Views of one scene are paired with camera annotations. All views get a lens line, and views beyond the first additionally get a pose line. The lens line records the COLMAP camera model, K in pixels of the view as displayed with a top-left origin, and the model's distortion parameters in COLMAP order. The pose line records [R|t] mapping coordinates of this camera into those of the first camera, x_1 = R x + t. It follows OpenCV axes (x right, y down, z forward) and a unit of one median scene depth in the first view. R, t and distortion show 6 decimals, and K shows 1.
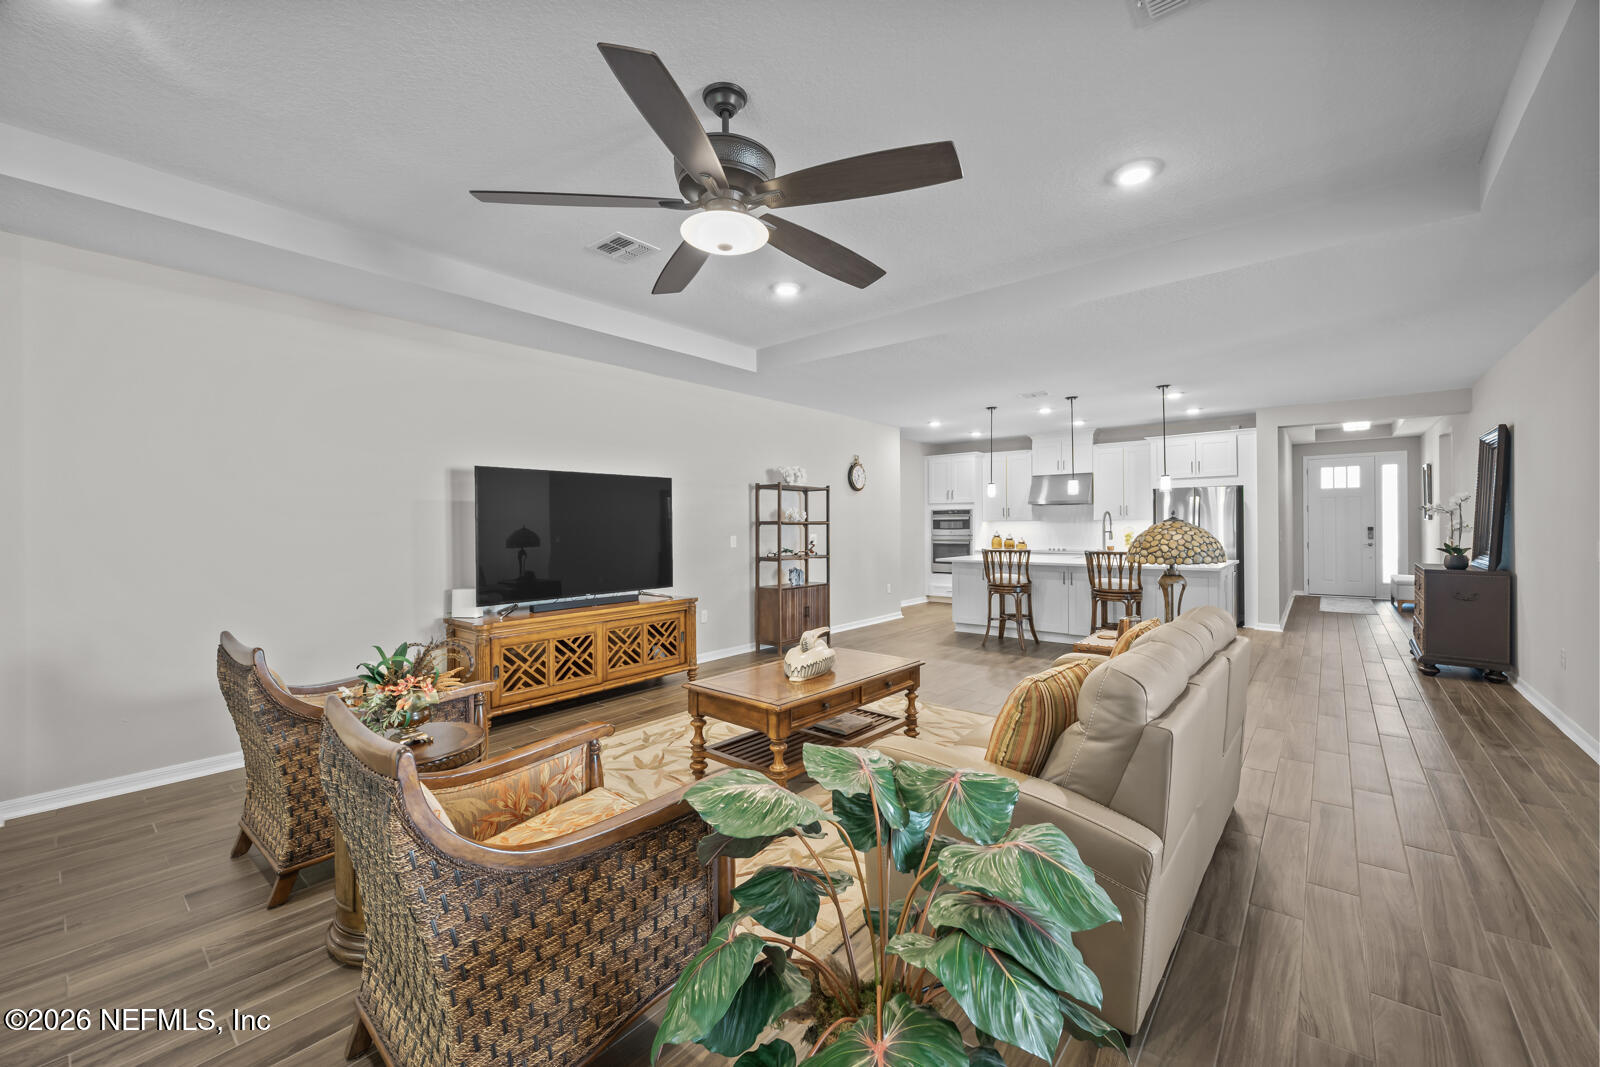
lens RADIAL K [[647.6, 0, 796.2], [0, 647.6, 530.3], [0, 0, 1]] dist [-0.001550, 0.000027]
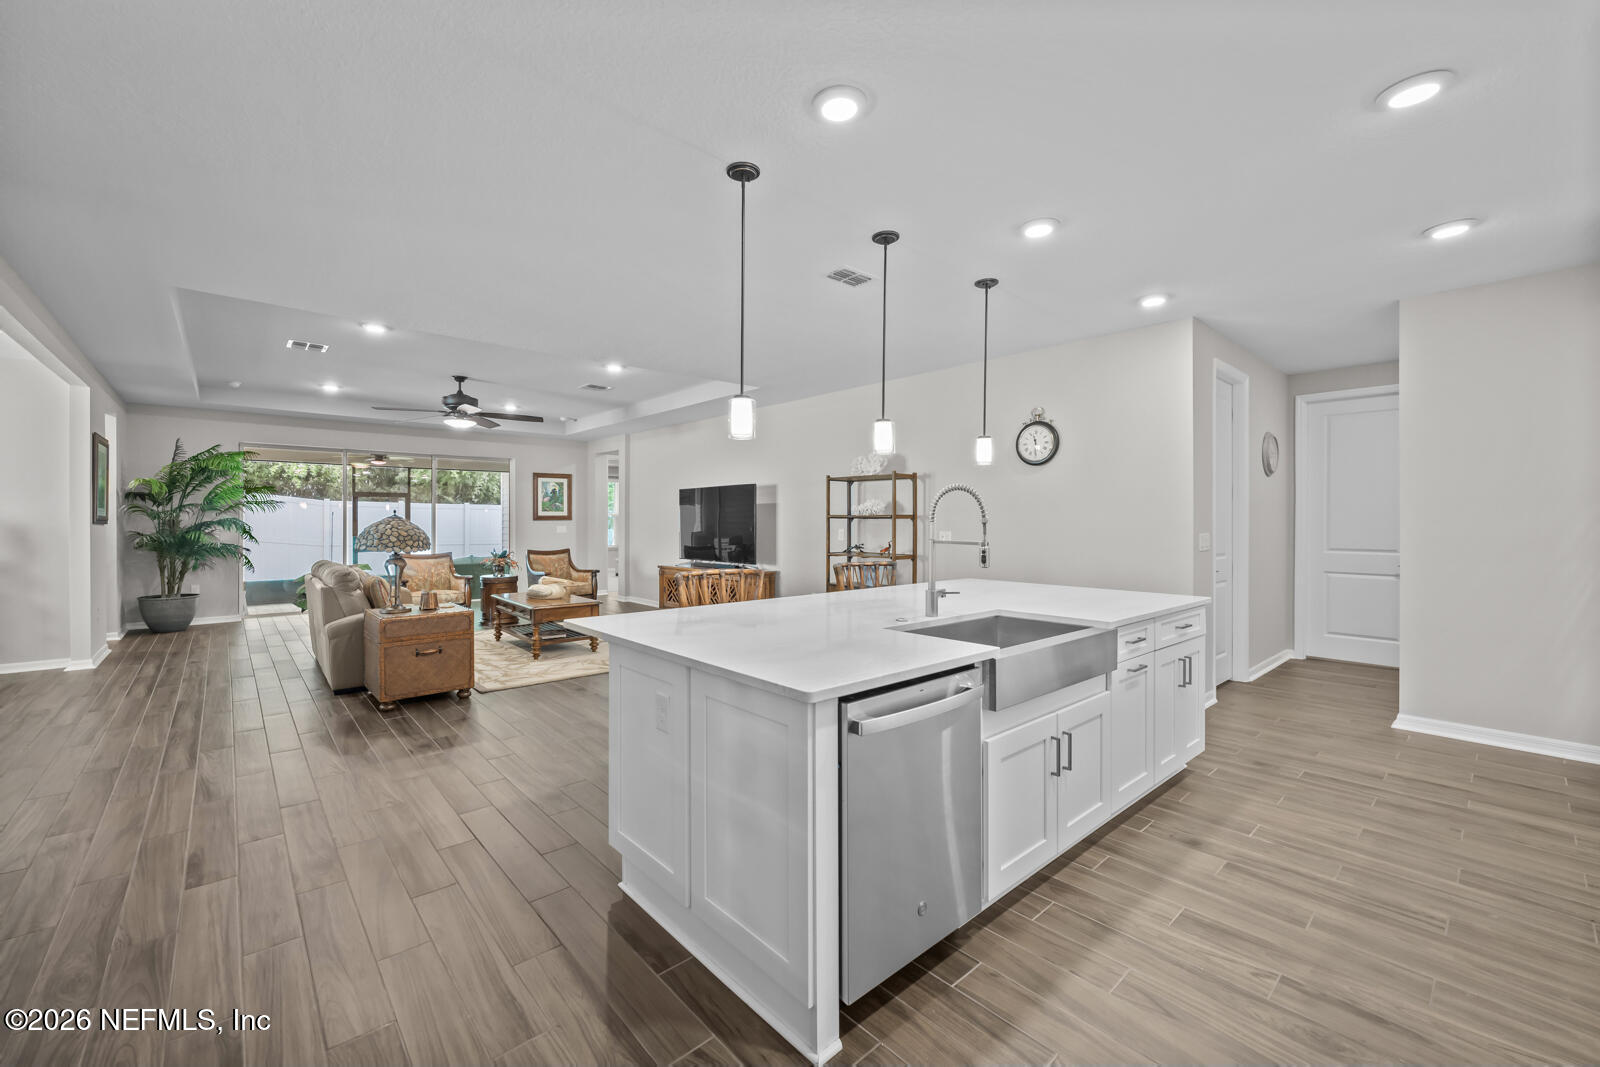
lens RADIAL K [[647.6, 0, 779.2], [0, 647.6, 518.8], [0, 0, 1]] dist [-0.001550, 0.000027]
pose [[-0.174163, 0.002902, -0.984713, 1.033946], [-0.009779, 0.999941, 0.004676, -0.013454], [0.984668, 0.010444, -0.174124, 1.182306]]
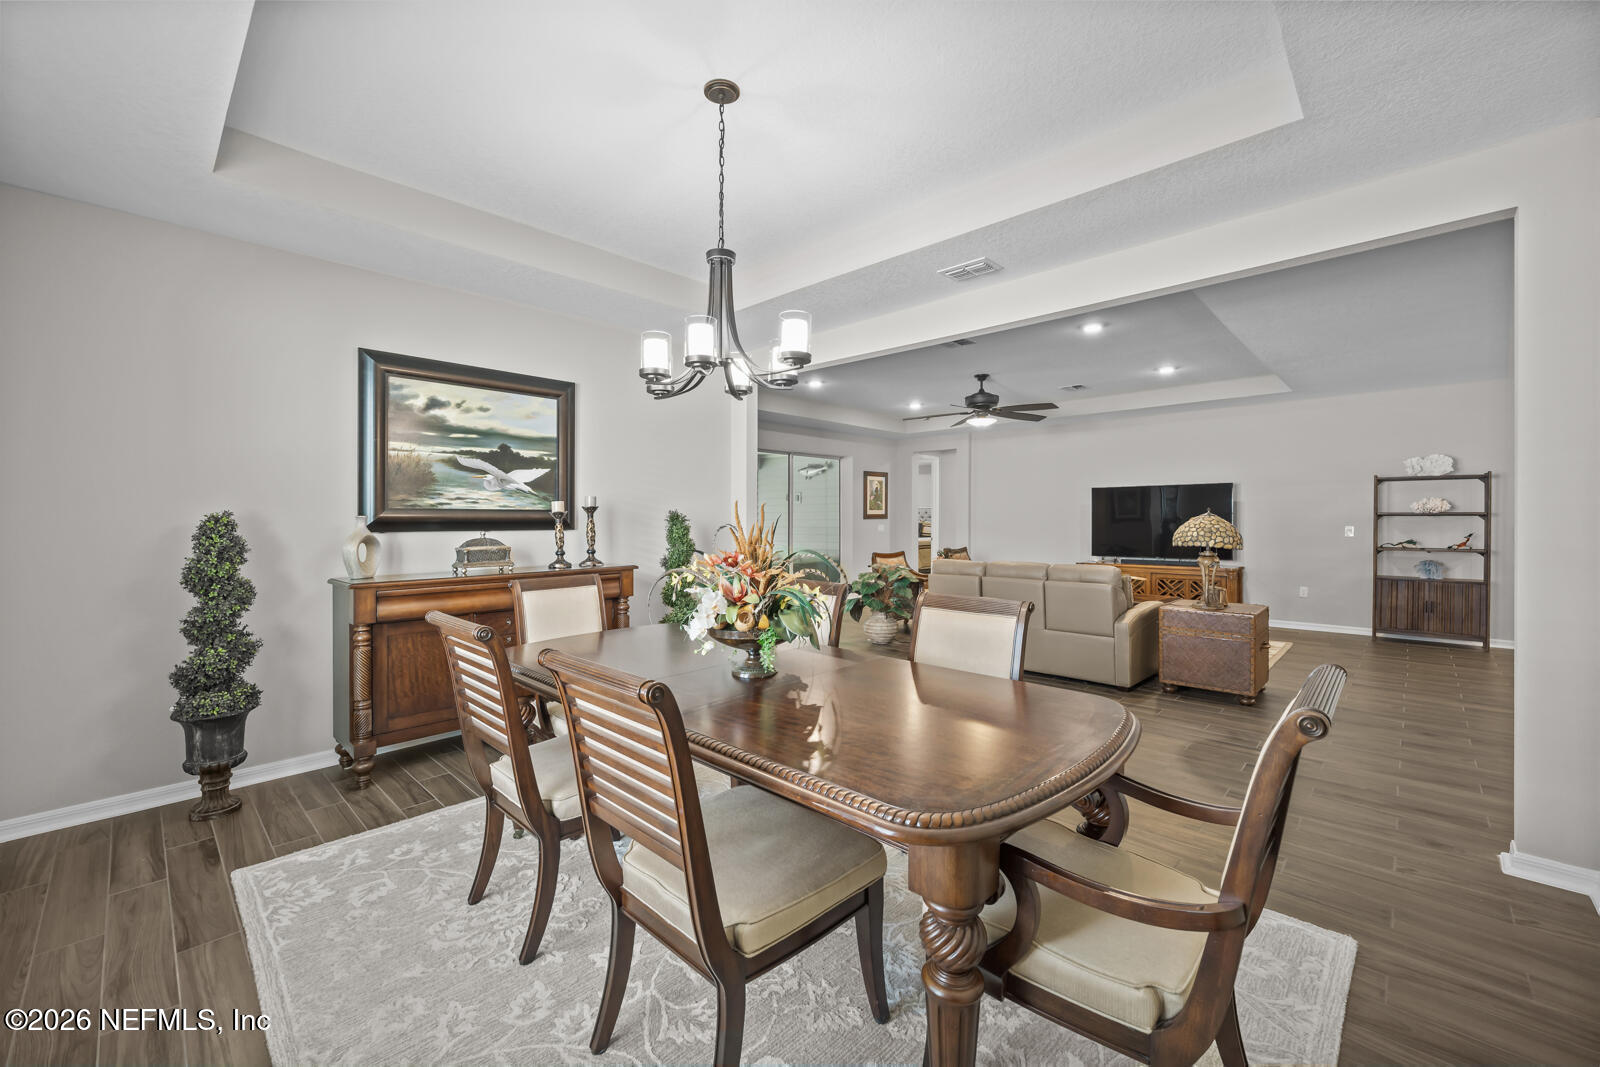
lens RADIAL K [[647.6, 0, 809.7], [0, 647.6, 522.4], [0, 0, 1]] dist [-0.001550, 0.000027]
pose [[-0.087411, 0.013513, -0.996081, 1.171884], [-0.005148, 0.999889, 0.014016, -0.009258], [0.996159, 0.006353, -0.087331, 0.199375]]
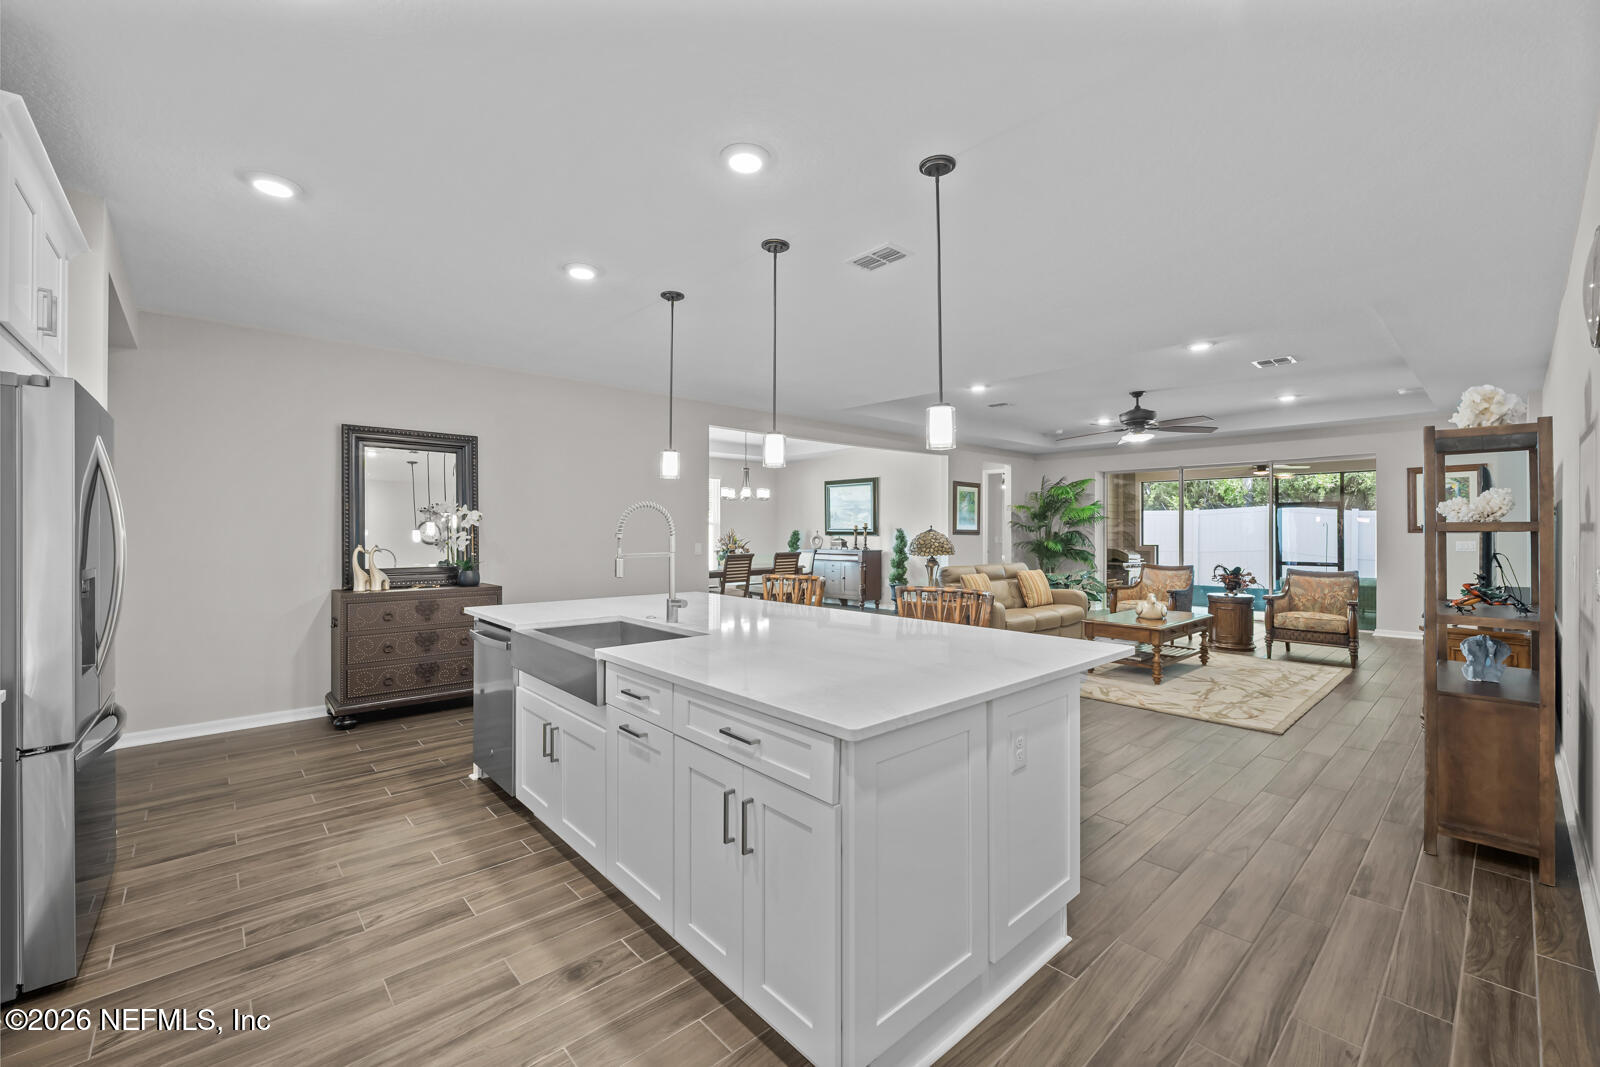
lens RADIAL K [[647.6, 0, 813.0], [0, 647.6, 526.7], [0, 0, 1]] dist [-0.001550, 0.000027]
pose [[-0.990241, 0.006062, 0.139236, 0.406508], [0.006404, 0.999977, 0.002005, -0.017214], [-0.139220, 0.002877, -0.990257, 1.673993]]
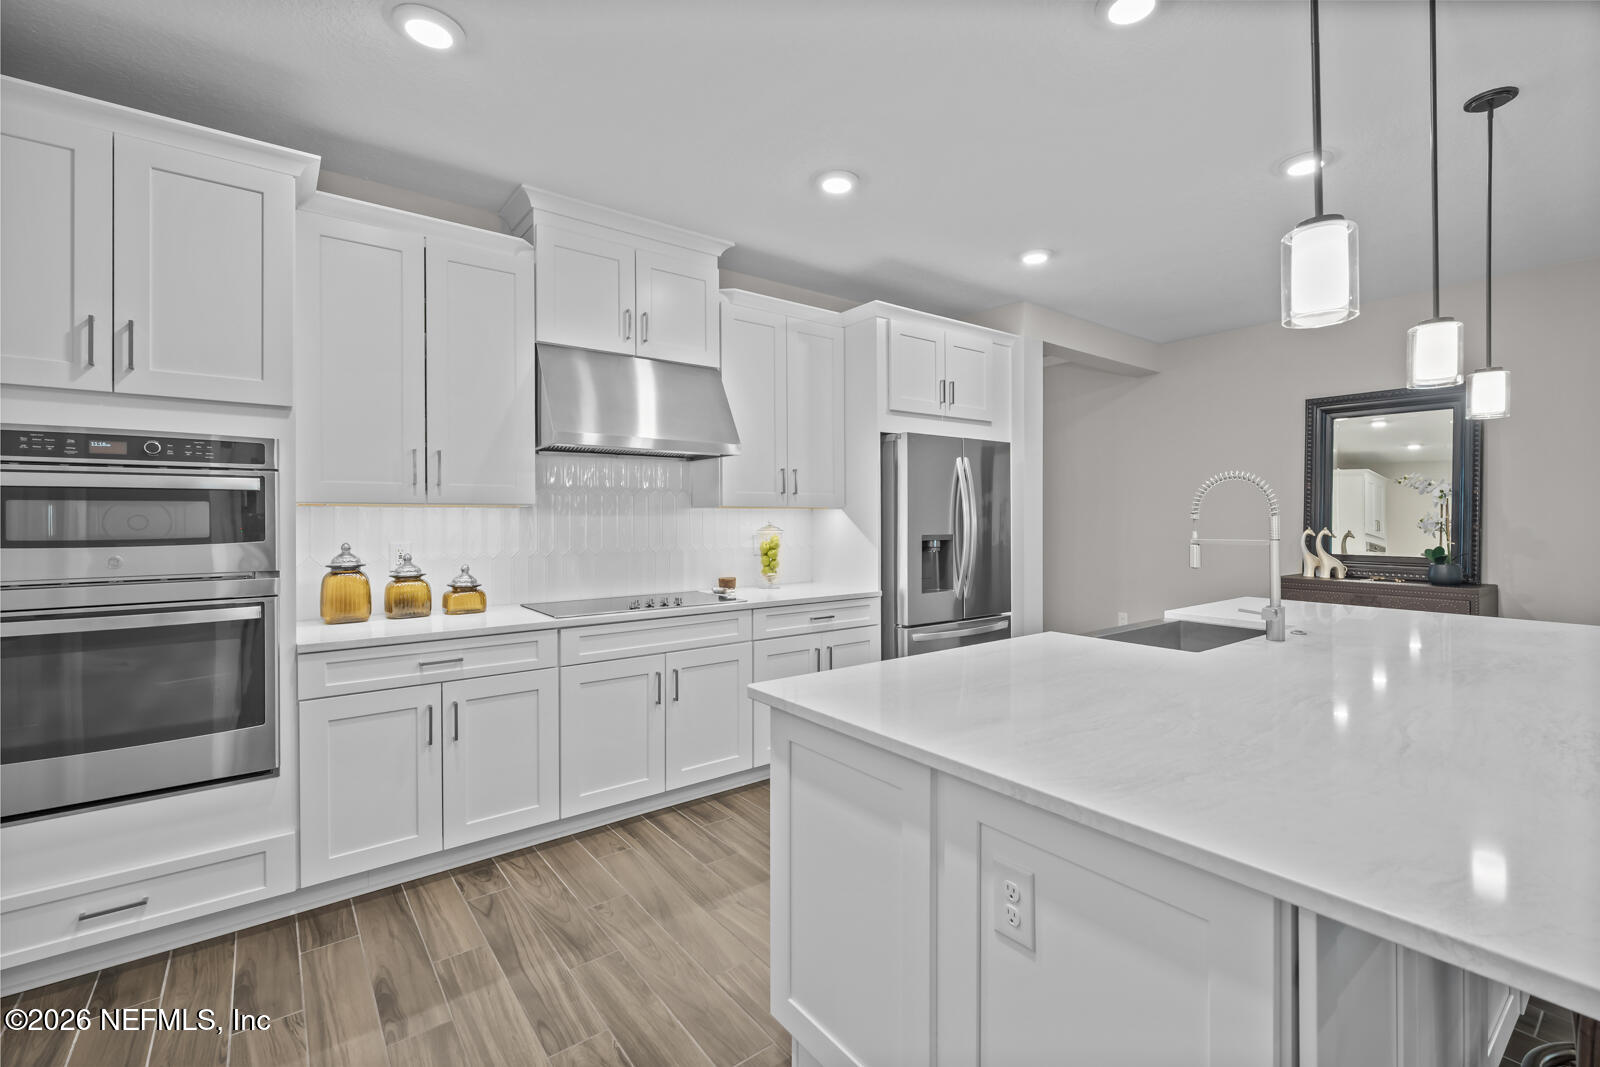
lens RADIAL K [[704.6, 0, 800.5], [0, 704.6, 523.6], [0, 0, 1]] dist [0.005316, 0.000397]
pose [[0.234629, -0.005464, 0.972070, 0.163653], [0.010732, 0.999938, 0.003030, -0.010519], [-0.972026, 0.009721, 0.234674, 1.366627]]
